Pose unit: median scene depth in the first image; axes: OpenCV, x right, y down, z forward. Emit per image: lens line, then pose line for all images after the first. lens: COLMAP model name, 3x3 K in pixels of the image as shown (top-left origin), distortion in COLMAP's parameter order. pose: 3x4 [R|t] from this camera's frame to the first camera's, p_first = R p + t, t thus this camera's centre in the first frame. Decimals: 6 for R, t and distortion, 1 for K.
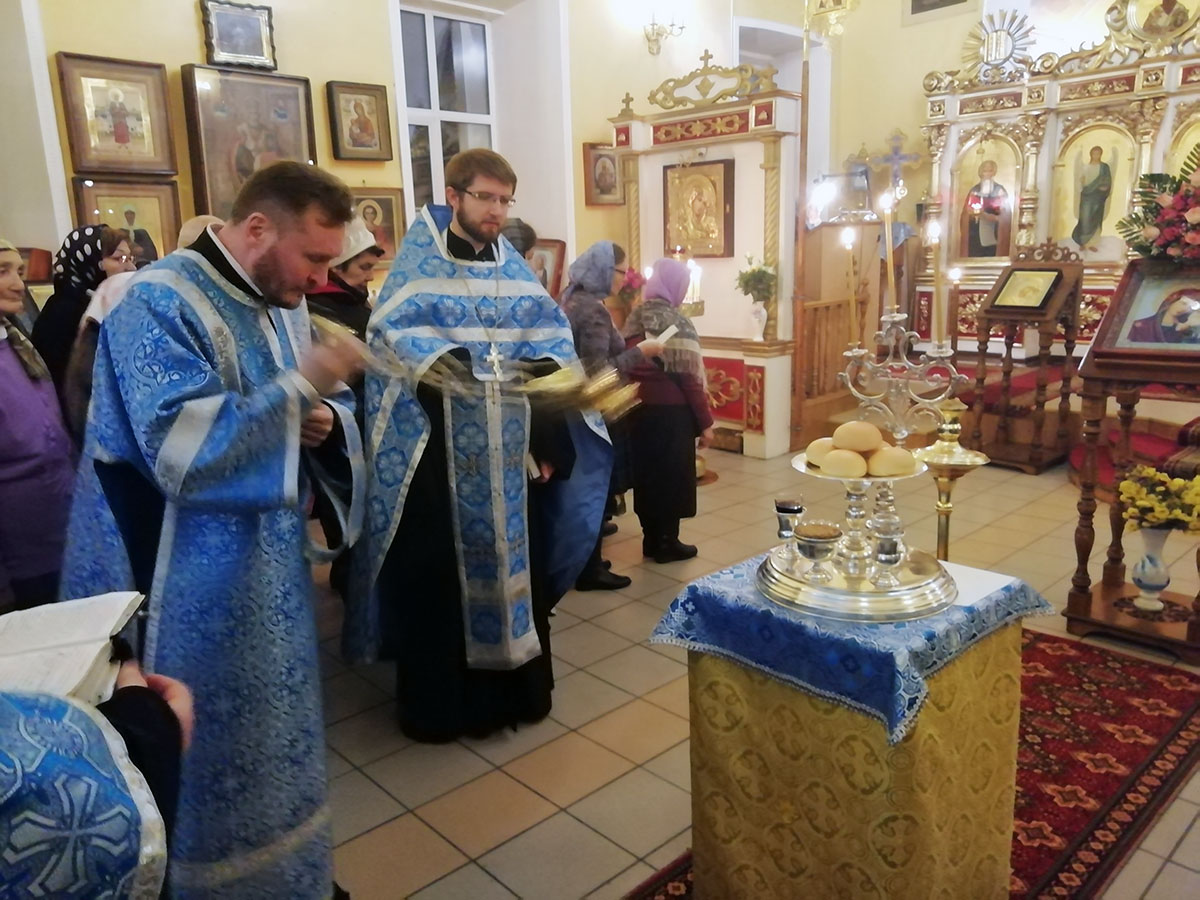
lens RADIAL K [[909.0, 0, 601.0], [0, 909.0, 444.5], [0, 0, 1]] dist [0.009014, 0.054283]
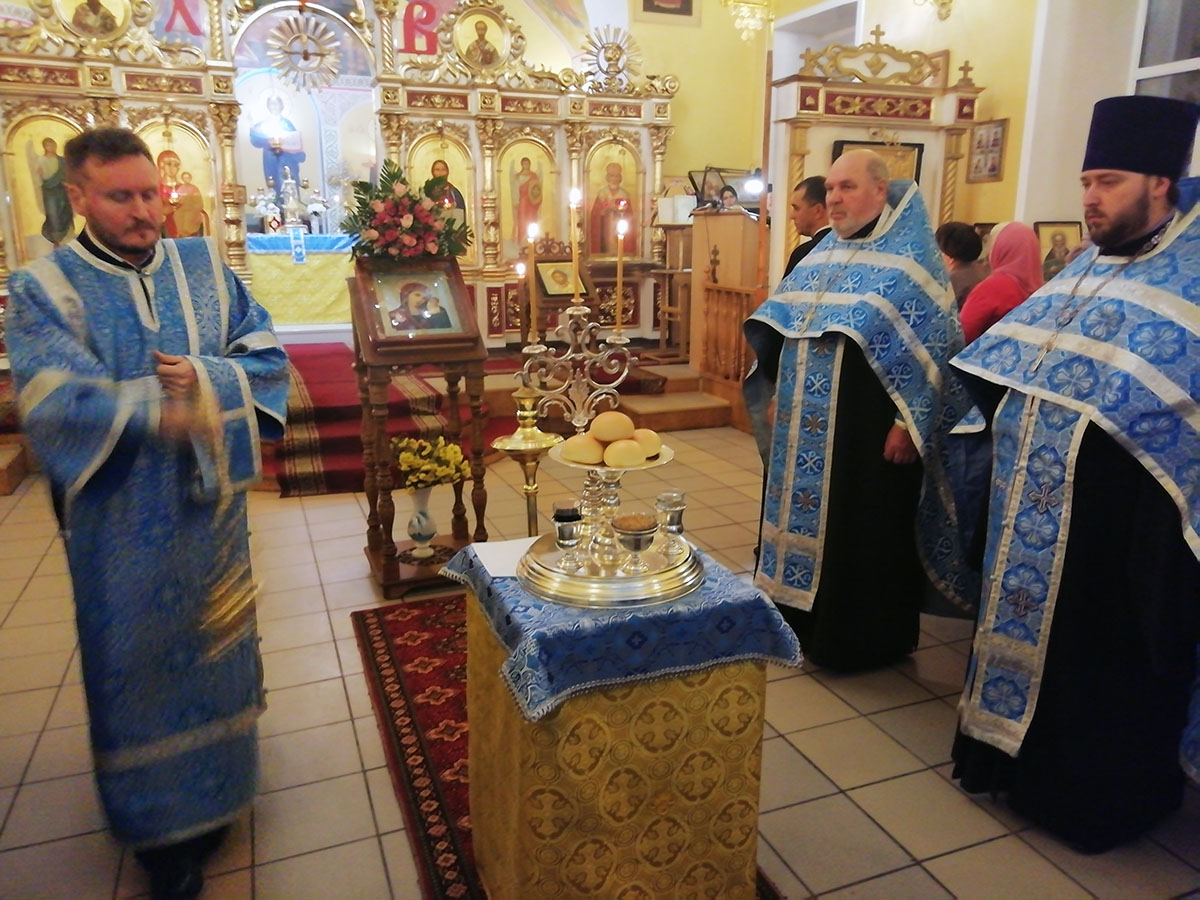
lens RADIAL K [[887.5, 0, 602.4], [0, 887.5, 456.1], [0, 0, 1]] dist [0.062285, -0.035874]
pose [[0.363967, -0.199071, 0.909889, -0.351275], [0.187945, 0.972495, 0.137588, -0.063768], [-0.912253, 0.120931, 0.391370, 0.348200]]
